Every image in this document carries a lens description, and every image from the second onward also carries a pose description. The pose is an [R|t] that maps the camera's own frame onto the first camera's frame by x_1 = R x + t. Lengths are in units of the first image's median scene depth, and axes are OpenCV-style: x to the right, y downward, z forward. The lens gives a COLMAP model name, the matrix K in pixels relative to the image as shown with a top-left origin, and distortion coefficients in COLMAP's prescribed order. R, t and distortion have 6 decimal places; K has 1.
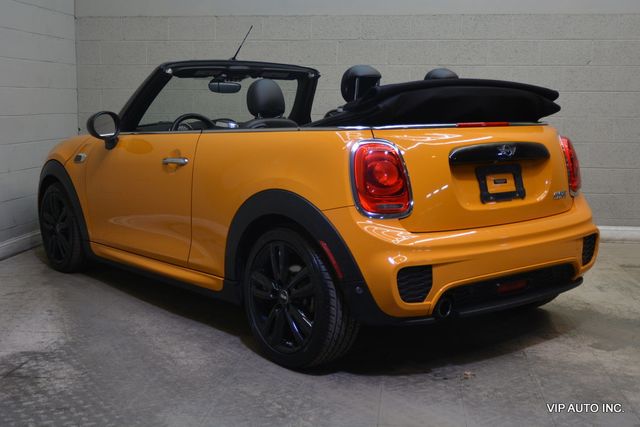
lens RADIAL K [[804.9, 0, 320.0], [0, 804.9, 213.5], [0, 0, 1]] dist [-0.002301, -0.016533]
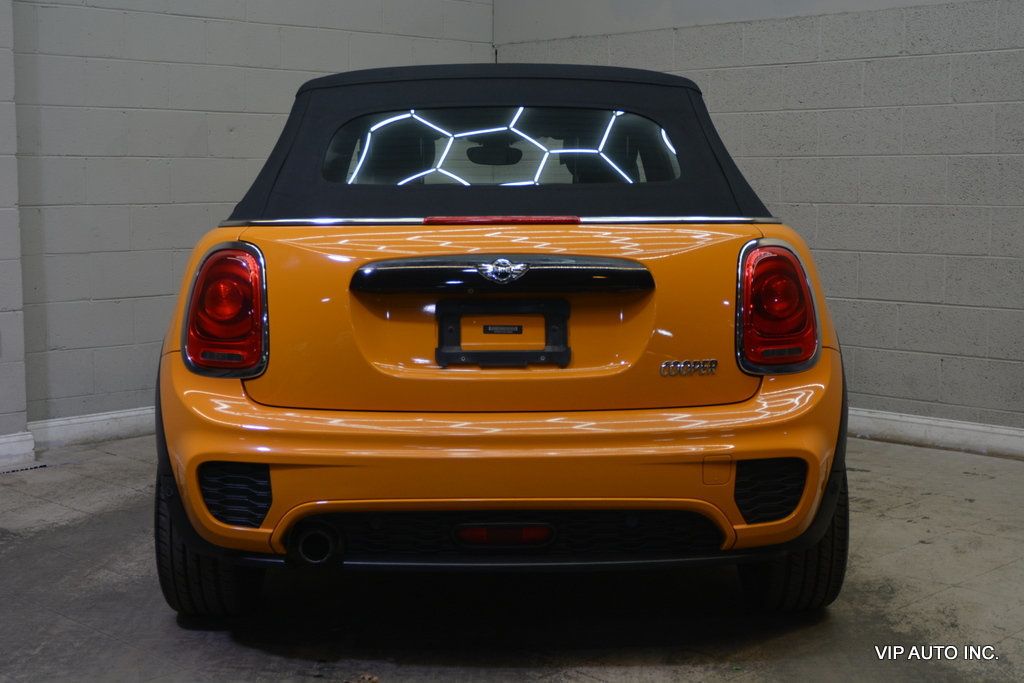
lens RADIAL K [[1427.1, 0, 512.0], [0, 1427.1, 341.5], [0, 0, 1]] dist [-0.008085, -0.030245]
pose [[0.785253, 0.064805, -0.615775, 0.785319], [-0.079432, 0.996834, 0.003614, -0.035978], [0.614059, 0.046075, 0.787914, 0.272530]]
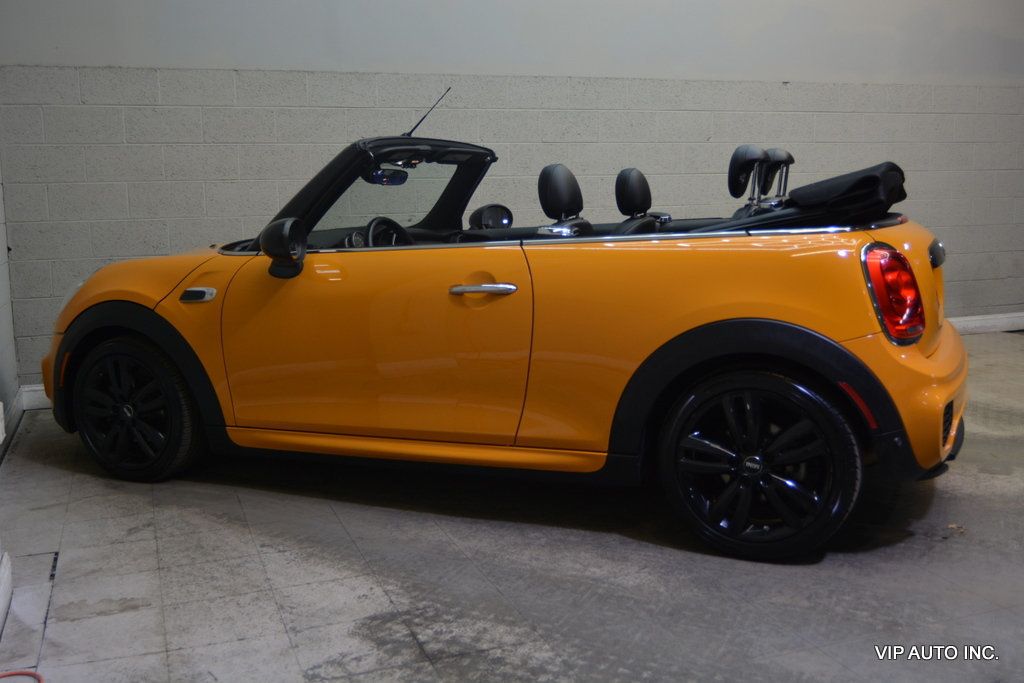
lens RADIAL K [[1028.7, 0, 512.0], [0, 1028.7, 341.5], [0, 0, 1]] dist [-0.007353, -0.002008]
pose [[0.890998, -0.089167, 0.445164, -0.613305], [0.084203, 0.995968, 0.030962, -0.052204], [-0.446130, 0.009897, 0.894914, 0.255101]]
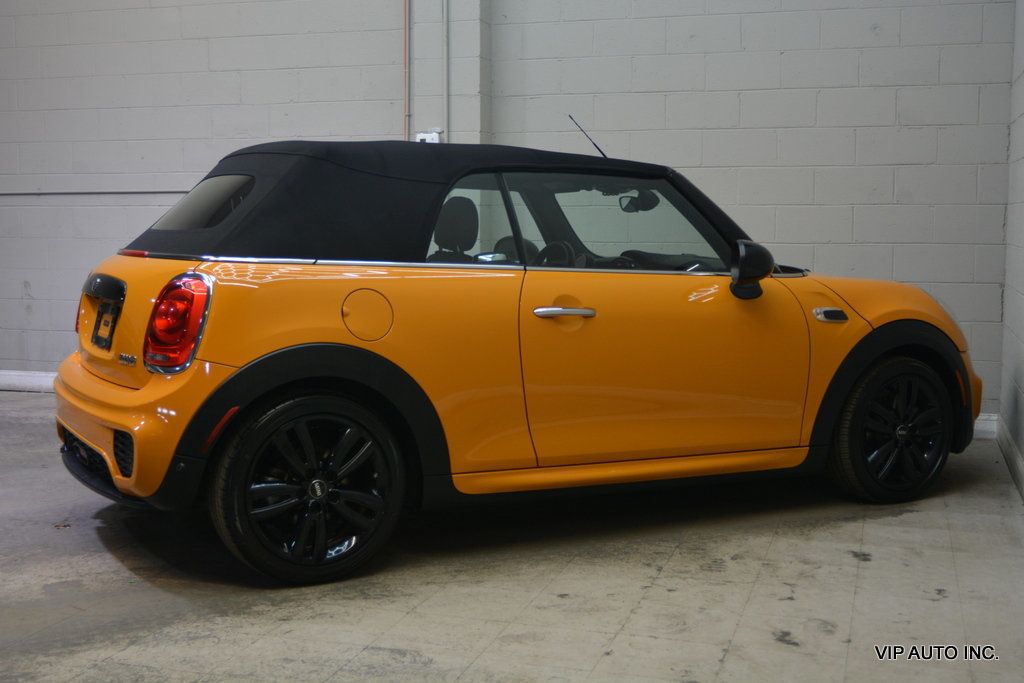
lens RADIAL K [[1272.0, 0, 512.0], [0, 1272.0, 341.5], [0, 0, 1]] dist [-0.014301, 0.018942]
pose [[-0.178819, 0.092764, -0.979499, 1.372706], [-0.136292, 0.983612, 0.118035, -0.223568], [0.974396, 0.154604, -0.163246, 1.579210]]
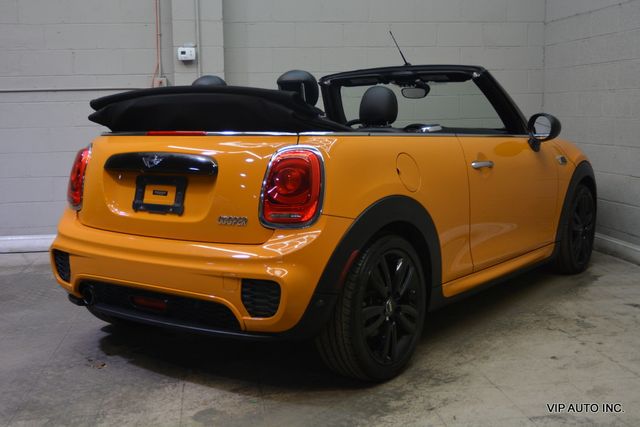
lens RADIAL K [[768.6, 0, 320.0], [0, 768.6, 213.5], [0, 0, 1]] dist [-0.015749, 0.005991]
pose [[0.258335, 0.120326, -0.958533, 1.135827], [-0.112489, 0.989210, 0.093860, -0.121052], [0.959484, 0.083577, 0.269083, 0.924296]]
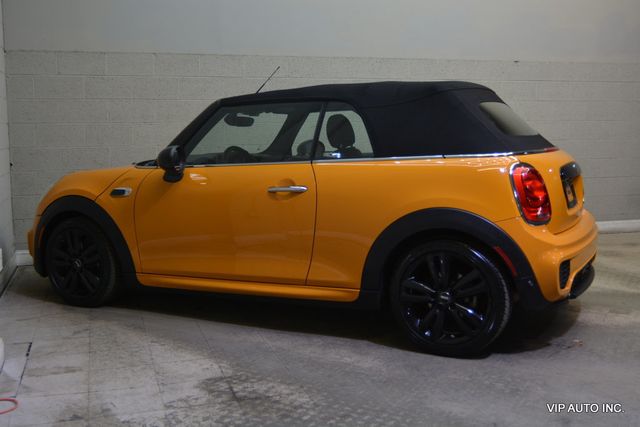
lens RADIAL K [[735.2, 0, 320.0], [0, 735.2, 213.5], [0, 0, 1]] dist [-0.004982, -0.013394]
pose [[0.917187, -0.059838, 0.393938, -0.608617], [0.068697, 0.997602, -0.008412, -0.023472], [-0.392490, 0.034778, 0.919098, 0.065007]]
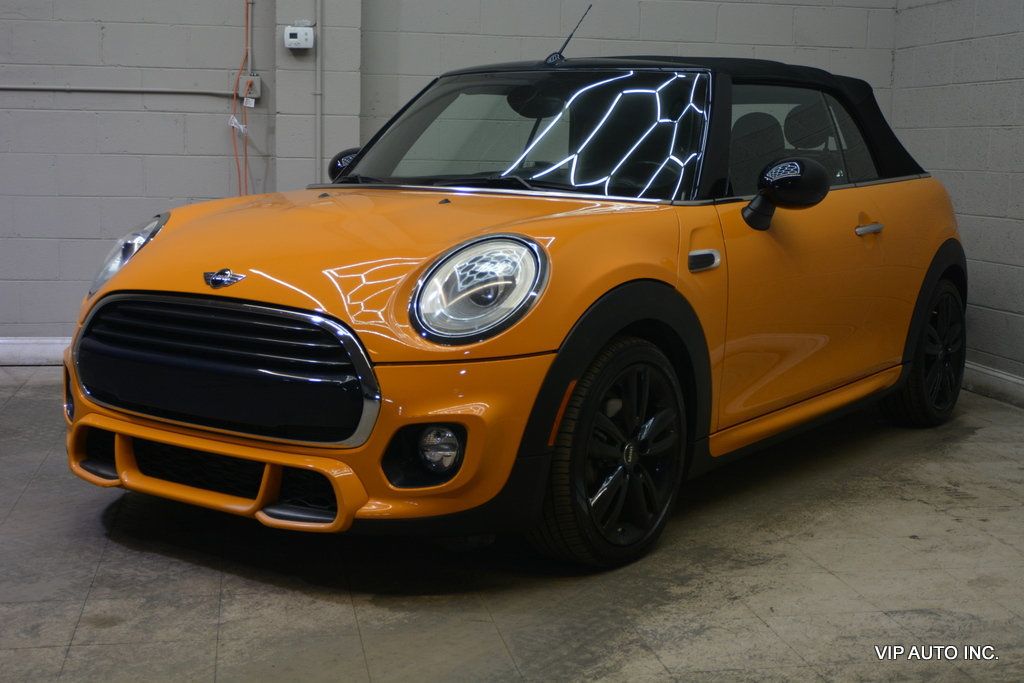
lens RADIAL K [[1404.3, 0, 512.0], [0, 1404.3, 341.5], [0, 0, 1]] dist [-0.004702, 0.023680]
pose [[0.295123, 0.131452, -0.946374, 1.262438], [-0.148502, 0.984765, 0.090475, -0.093905], [0.943848, 0.113837, 0.310147, 0.807183]]
